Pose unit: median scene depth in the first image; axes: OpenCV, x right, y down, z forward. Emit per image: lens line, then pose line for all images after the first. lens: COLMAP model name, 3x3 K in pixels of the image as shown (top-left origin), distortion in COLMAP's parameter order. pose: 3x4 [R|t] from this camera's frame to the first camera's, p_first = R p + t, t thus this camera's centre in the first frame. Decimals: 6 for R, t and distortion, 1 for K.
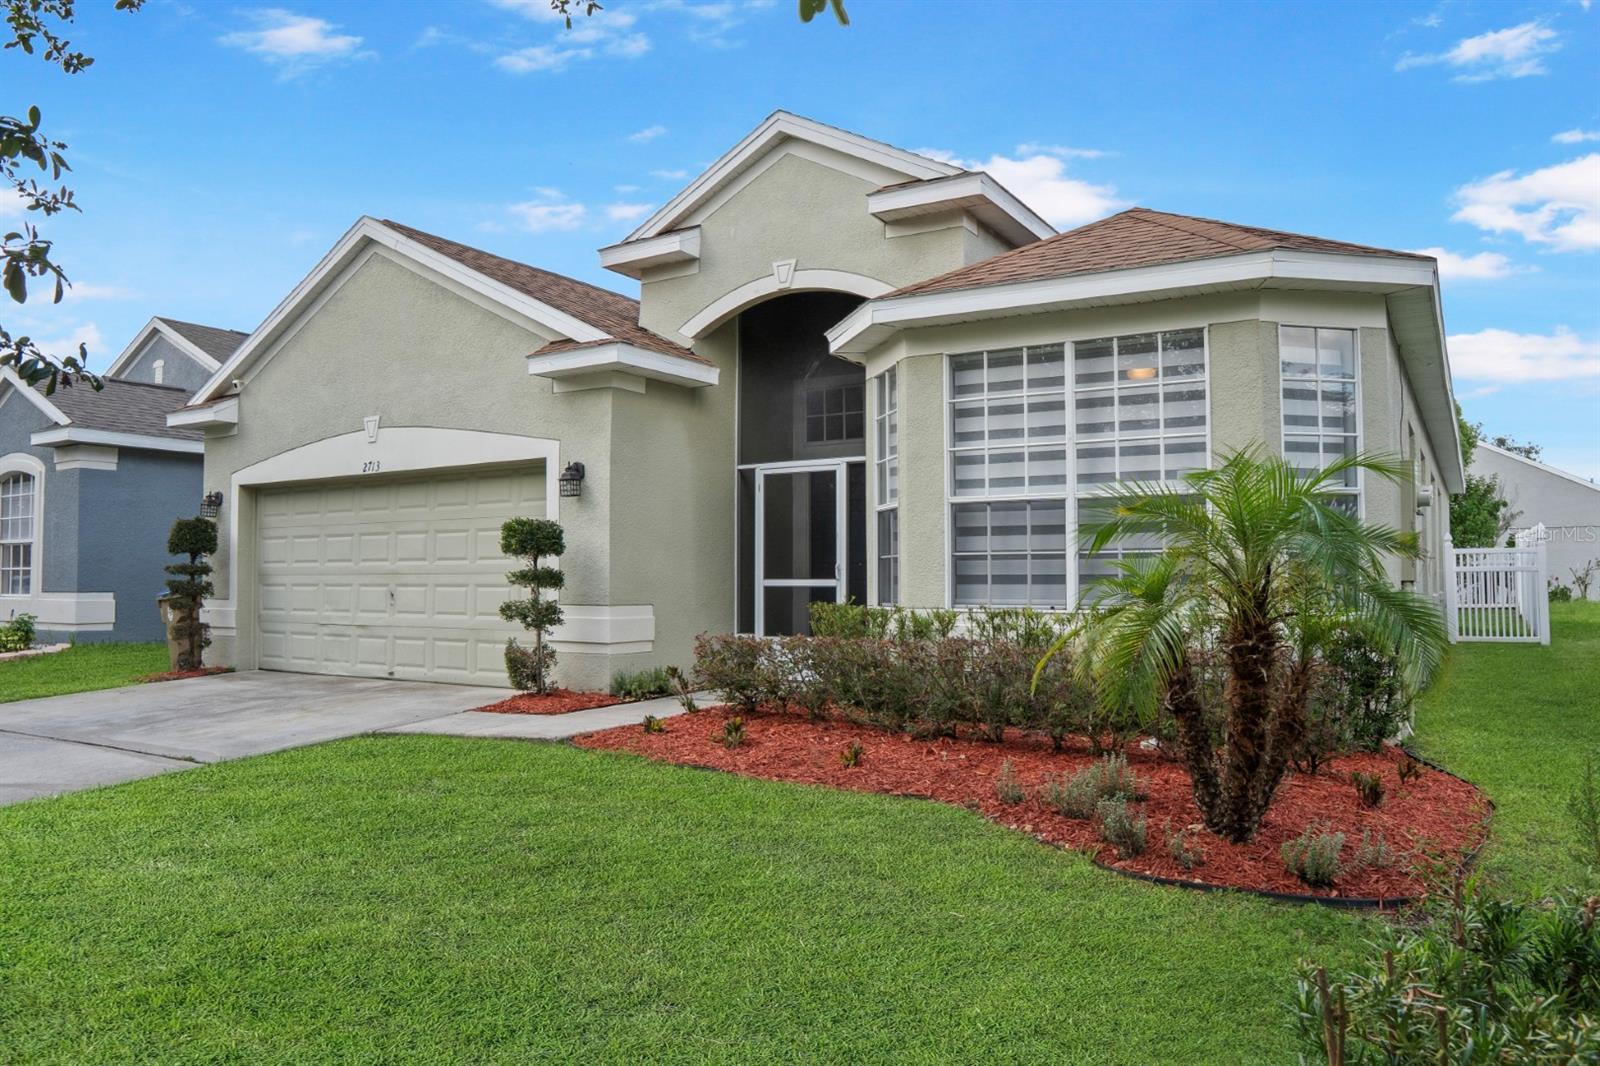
lens RADIAL K [[1131.2, 0, 799.0], [0, 1131.2, 529.7], [0, 0, 1]] dist [-0.003944, 0.000944]
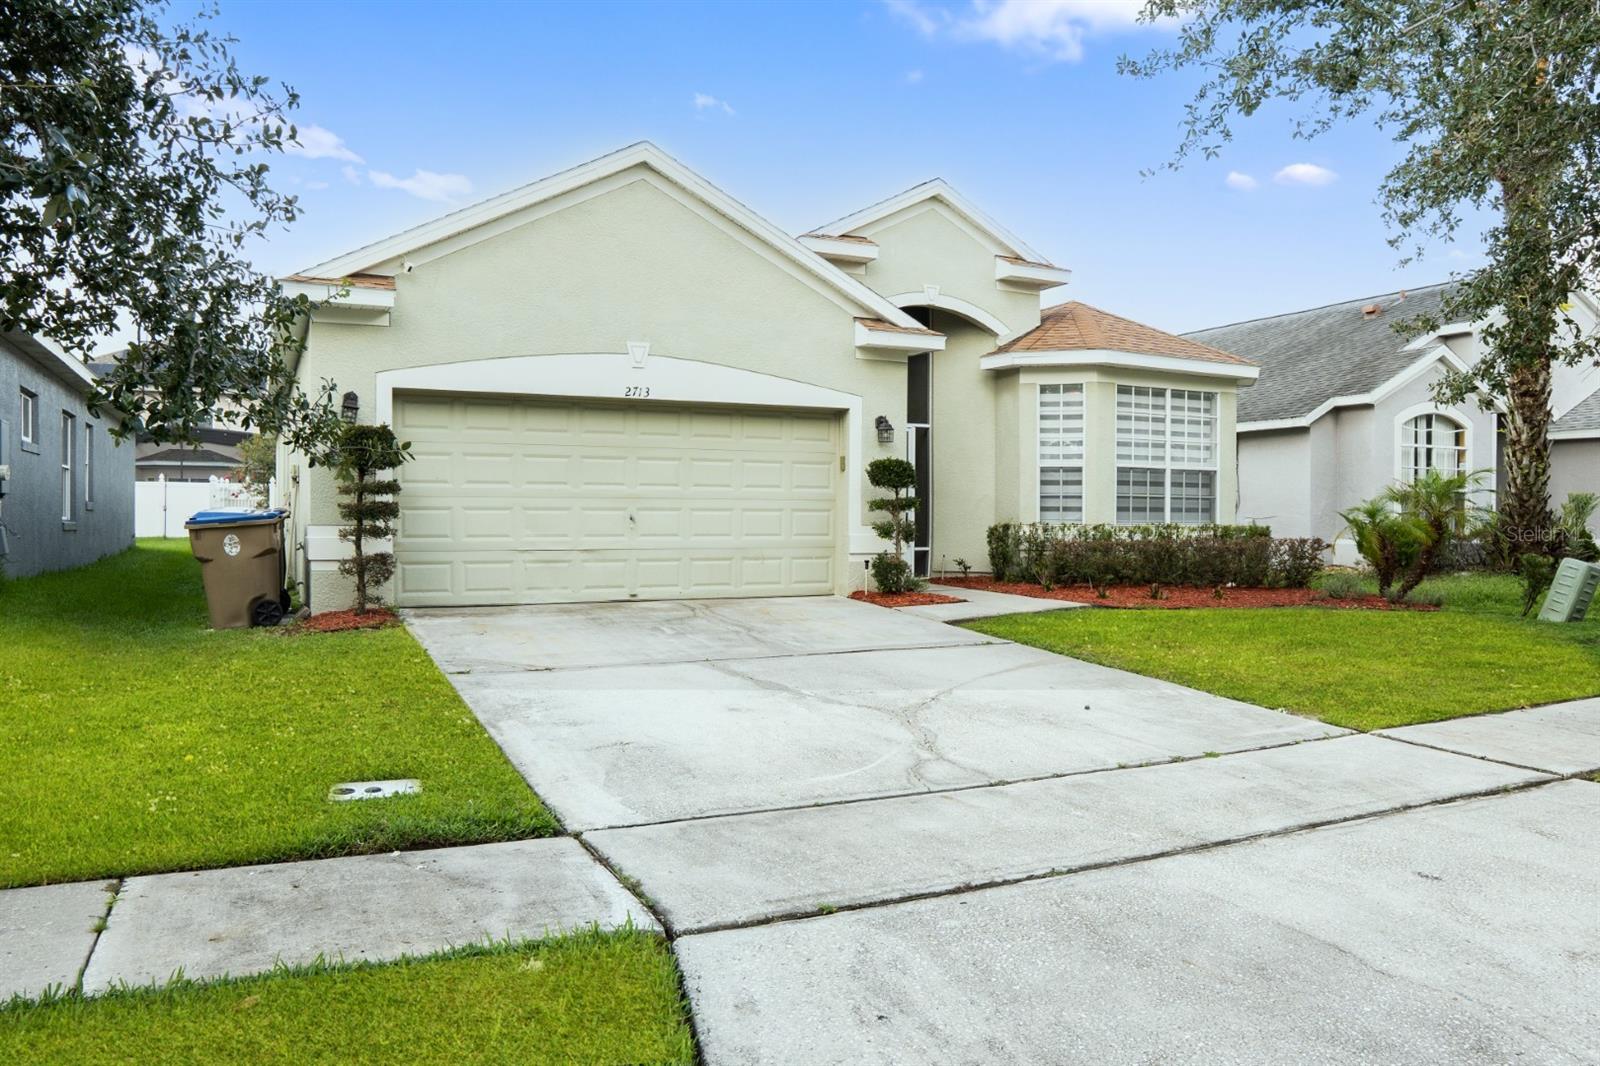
lens RADIAL K [[1131.2, 0, 794.6], [0, 1131.2, 529.7], [0, 0, 1]] dist [-0.003944, 0.000944]
pose [[0.519105, -0.005261, 0.854694, -1.364206], [-0.043589, 0.998517, 0.032620, 0.032743], [-0.853598, -0.054188, 0.518106, 0.405428]]
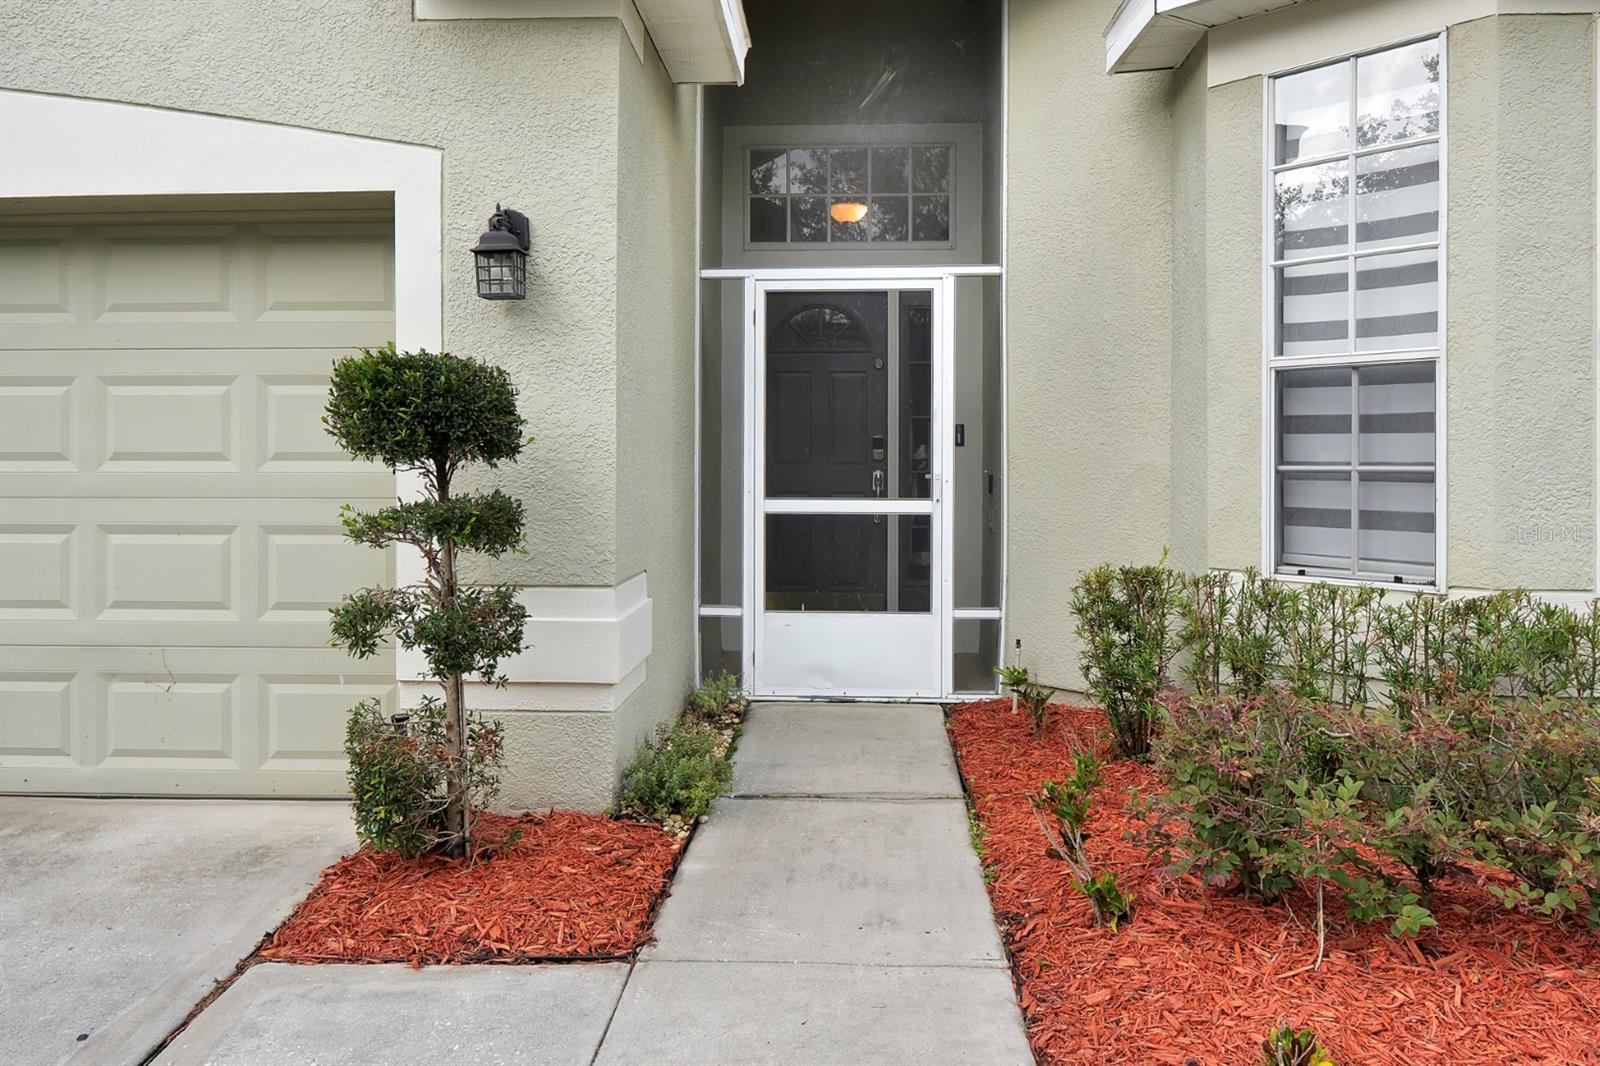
lens RADIAL K [[1131.2, 0, 780.1], [0, 1131.2, 469.7], [0, 0, 1]] dist [-0.003944, 0.000944]
pose [[0.866896, -0.003224, 0.498478, -0.307554], [-0.024566, 0.998488, 0.049182, 0.005980], [-0.497883, -0.054881, 0.865506, 0.627311]]
